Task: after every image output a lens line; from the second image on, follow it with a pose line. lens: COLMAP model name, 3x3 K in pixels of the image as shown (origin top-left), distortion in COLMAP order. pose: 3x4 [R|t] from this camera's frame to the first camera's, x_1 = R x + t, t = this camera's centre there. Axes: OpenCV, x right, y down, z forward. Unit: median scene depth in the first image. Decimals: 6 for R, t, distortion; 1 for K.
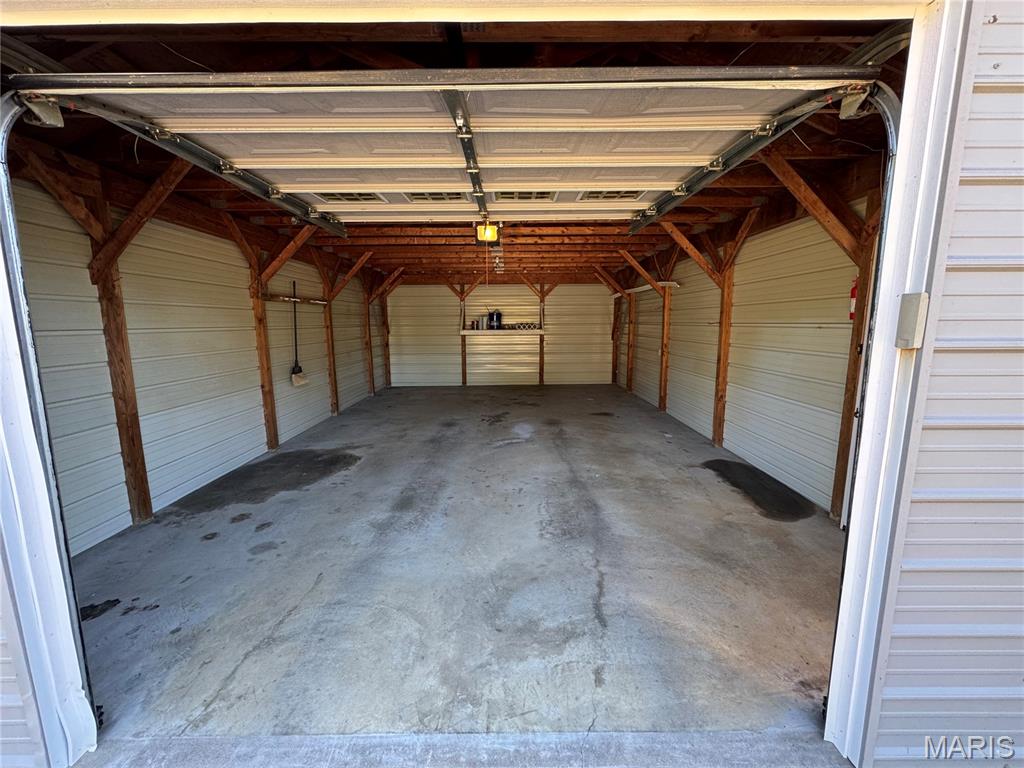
lens RADIAL K [[407.1, 0, 512.0], [0, 407.1, 384.0], [0, 0, 1]] dist [-0.000475, 0.000231]
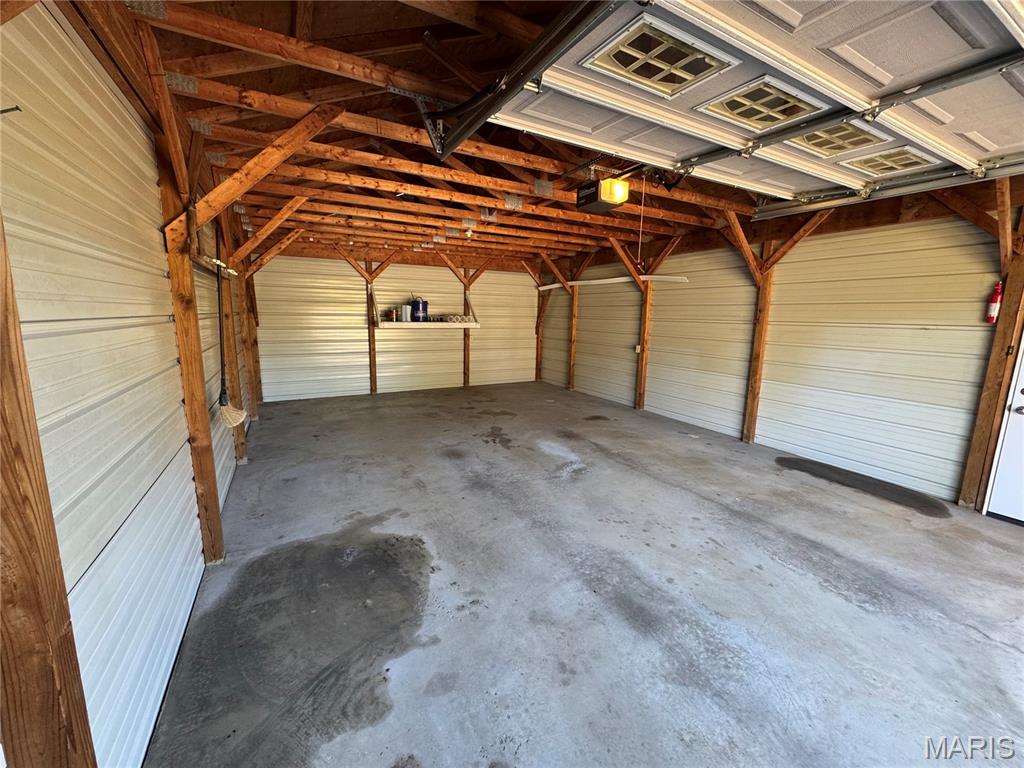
lens RADIAL K [[407.1, 0, 512.0], [0, 407.1, 384.0], [0, 0, 1]] dist [-0.000475, 0.000231]
pose [[0.881369, -0.057978, 0.468858, -0.496402], [0.047364, 0.998285, 0.034410, -0.057338], [-0.470049, -0.008121, 0.882603, 0.392926]]
